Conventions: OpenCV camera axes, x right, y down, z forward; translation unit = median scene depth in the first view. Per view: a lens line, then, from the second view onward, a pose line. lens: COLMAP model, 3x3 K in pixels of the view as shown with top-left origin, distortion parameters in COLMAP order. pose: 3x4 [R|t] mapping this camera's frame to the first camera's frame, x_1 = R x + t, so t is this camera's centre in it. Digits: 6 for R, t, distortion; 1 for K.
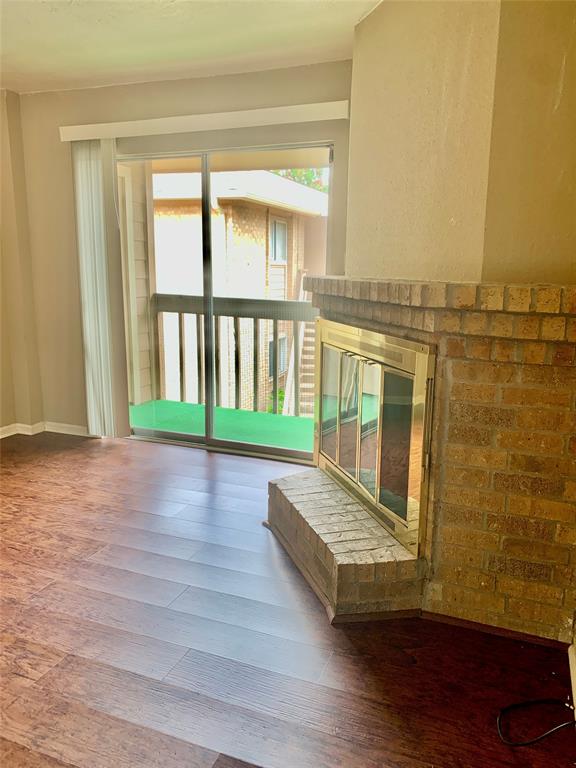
lens RADIAL K [[595.8, 0, 288.0], [0, 595.8, 384.0], [0, 0, 1]] dist [0.056918, -0.061477]
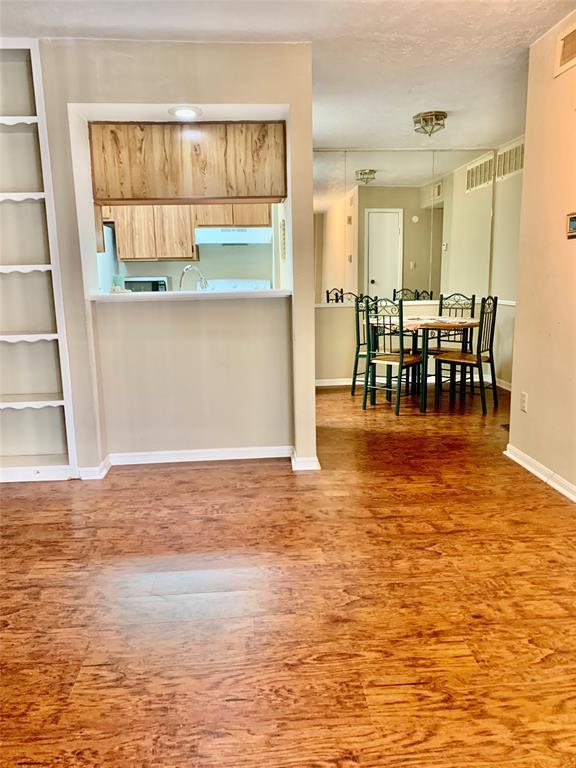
lens RADIAL K [[581.4, 0, 284.2], [0, 581.4, 377.9], [0, 0, 1]] dist [0.038633, -0.049628]
pose [[-0.900935, 0.082843, -0.425973, -0.230798], [-0.072688, 0.938932, 0.336339, -0.197391], [0.427823, 0.333983, -0.839895, 1.190565]]
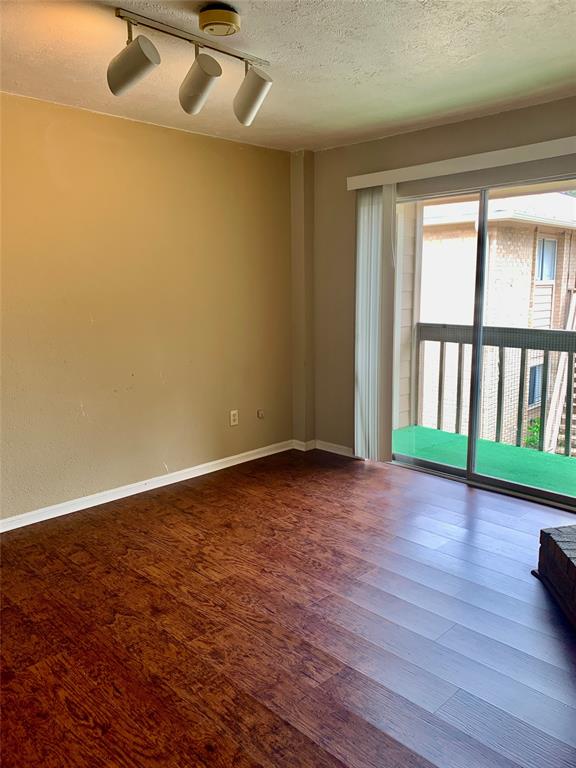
lens RADIAL K [[594.0, 0, 288.0], [0, 594.0, 384.0], [0, 0, 1]] dist [0.045739, -0.060151]
pose [[0.916886, 0.046262, -0.396460, -0.036693], [-0.058150, 0.998145, -0.018012, -0.029788], [0.394891, 0.039569, 0.917875, -0.049617]]
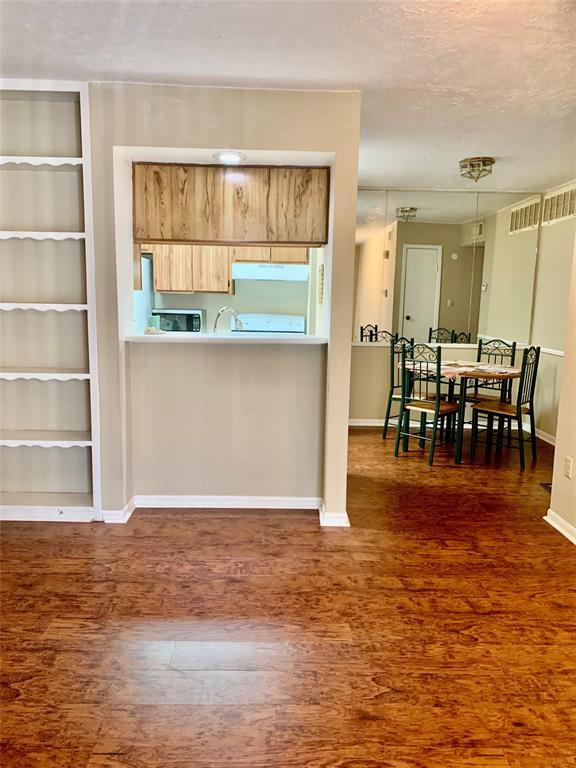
lens RADIAL K [[582.2, 0, 284.7], [0, 582.2, 381.7], [0, 0, 1]] dist [0.029653, -0.034274]
pose [[-0.922558, 0.026281, -0.384963, -0.239008], [-0.103375, 0.944372, 0.312209, -0.240702], [0.371753, 0.327826, -0.868521, 1.136185]]
